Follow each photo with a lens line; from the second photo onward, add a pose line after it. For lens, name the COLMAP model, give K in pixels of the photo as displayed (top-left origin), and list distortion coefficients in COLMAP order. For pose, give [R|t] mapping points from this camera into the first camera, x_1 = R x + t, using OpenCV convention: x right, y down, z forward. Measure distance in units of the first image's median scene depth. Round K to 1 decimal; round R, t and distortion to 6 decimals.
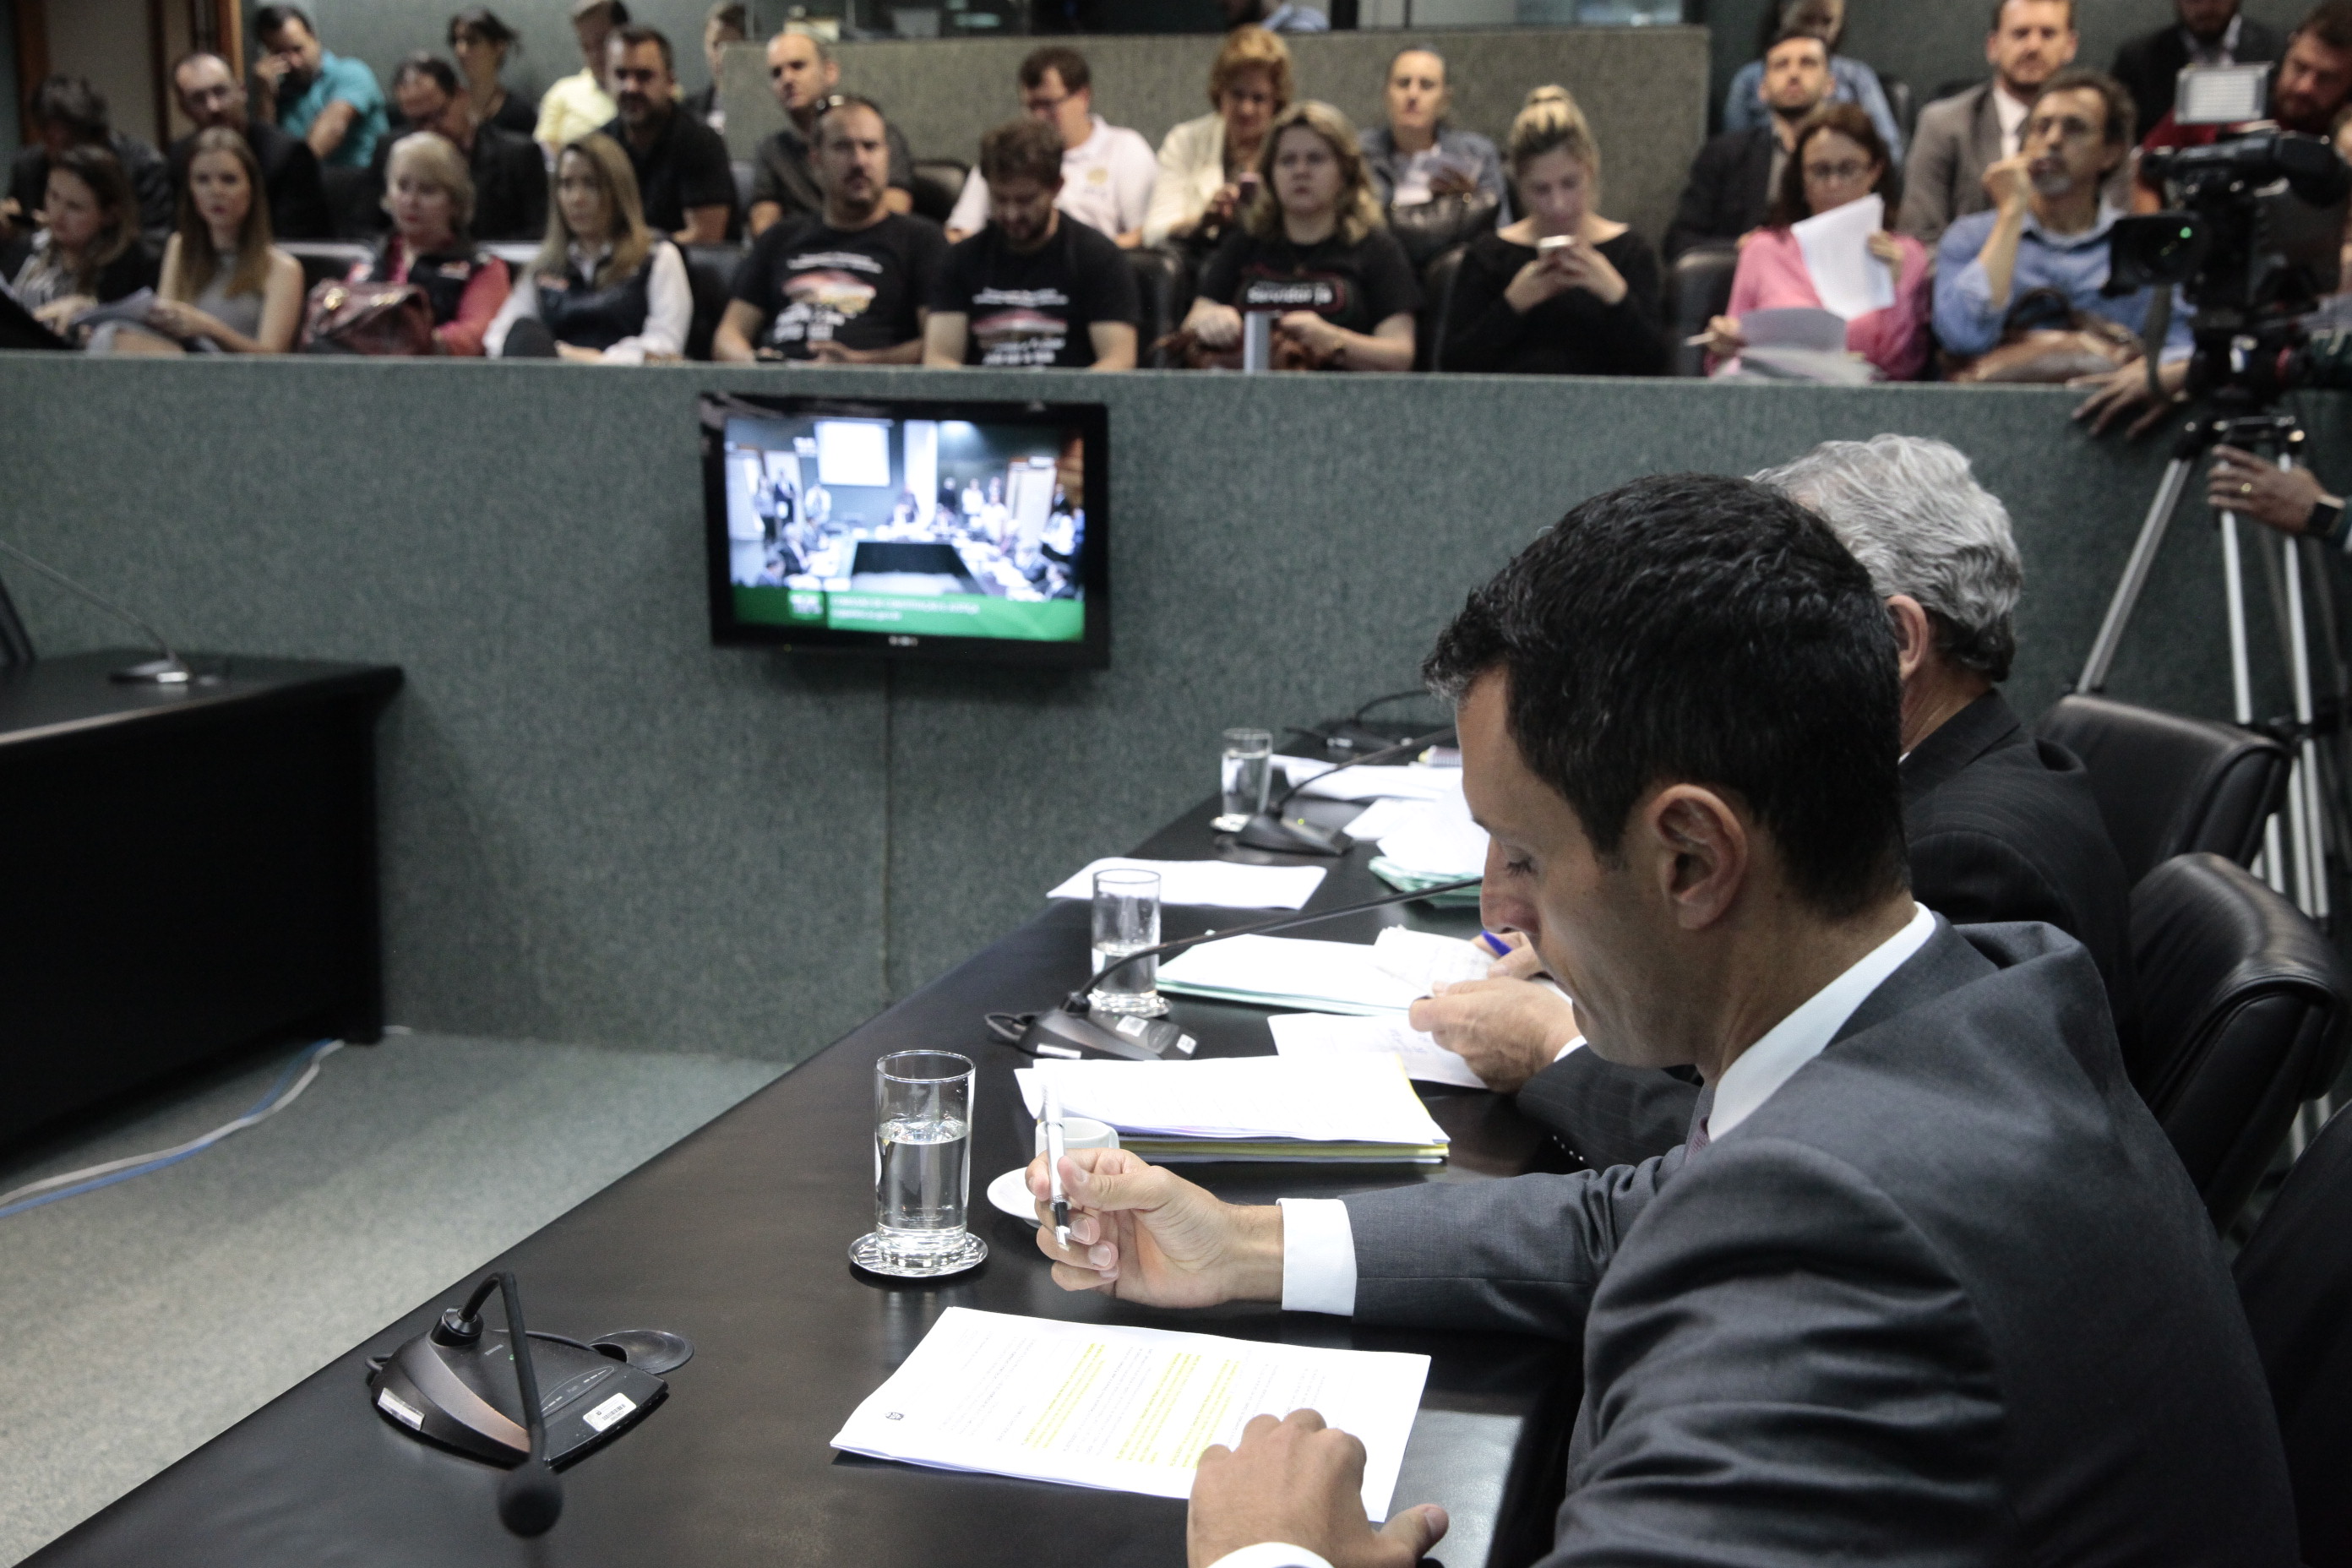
lens RADIAL K [[2214.0, 0, 1164.8], [0, 2214.0, 767.4], [0, 0, 1]] dist [-0.004181, 0.000000]
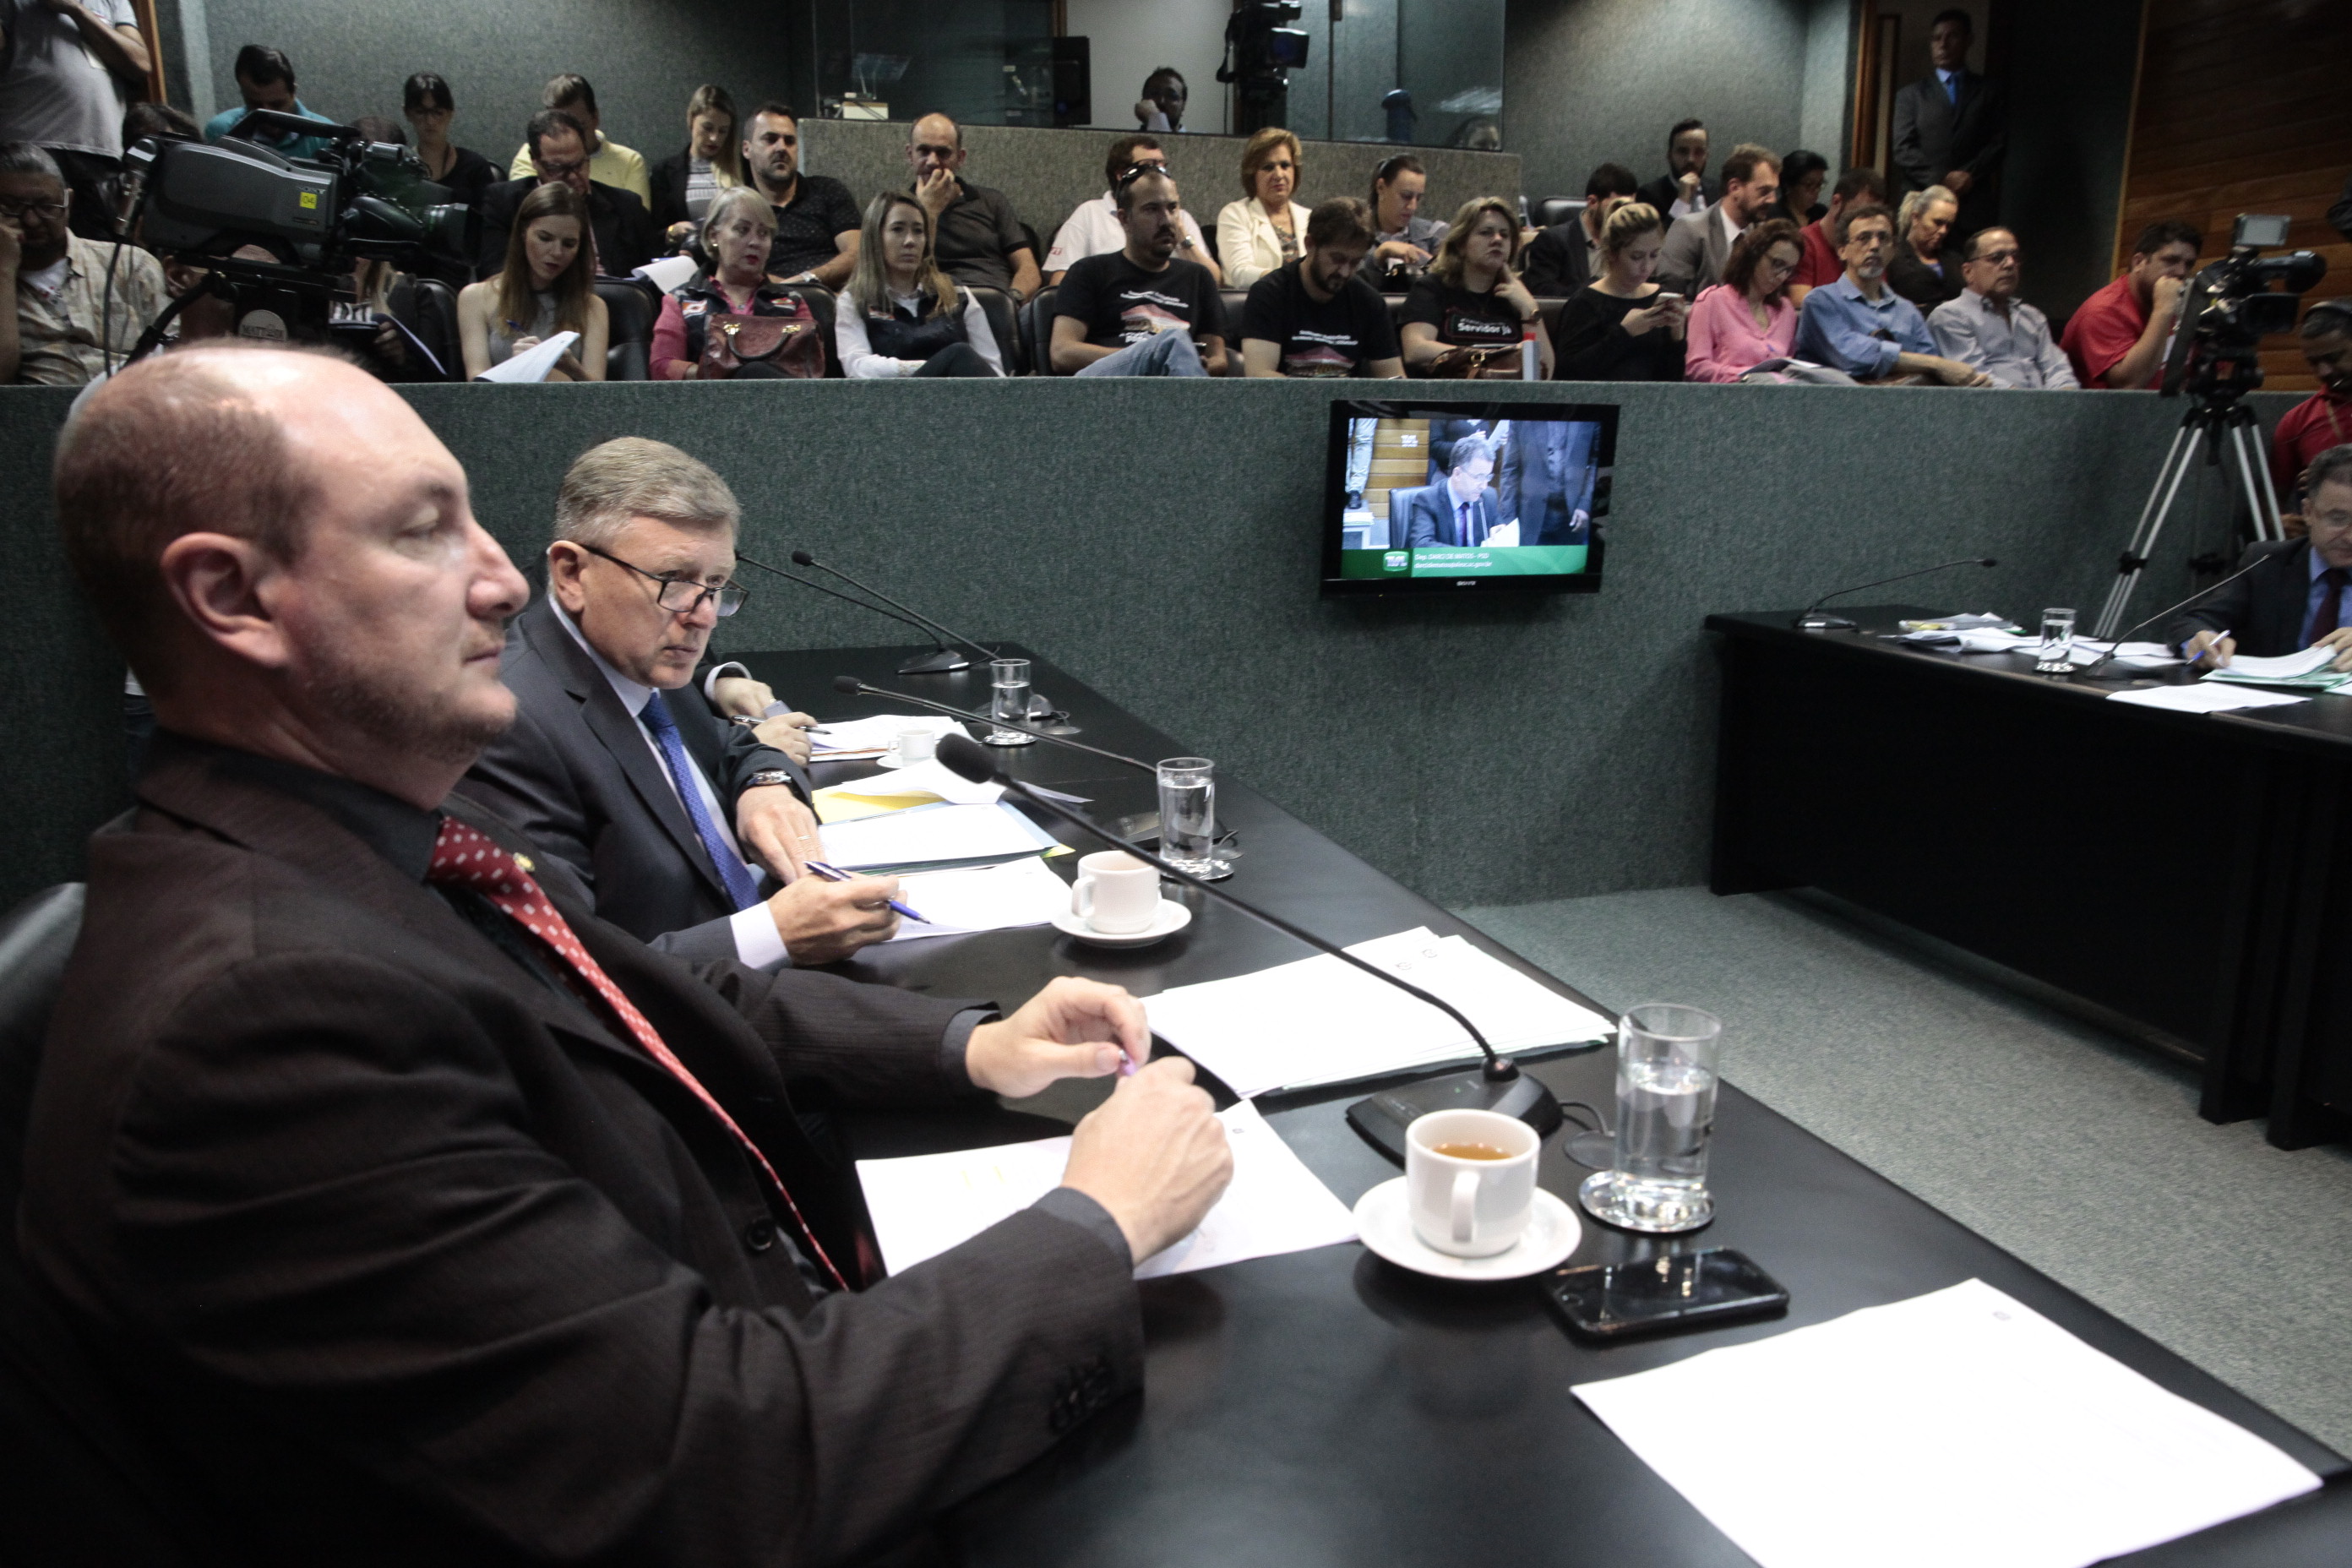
lens RADIAL K [[1586.5, 0, 1161.4], [0, 1586.5, 770.3], [0, 0, 1]] dist [-0.104171, 0.065186]
pose [[0.856124, -0.135477, 0.498696, -0.732040], [0.105702, 0.990529, 0.087629, -0.045743], [-0.505845, -0.022308, 0.862336, 0.250258]]
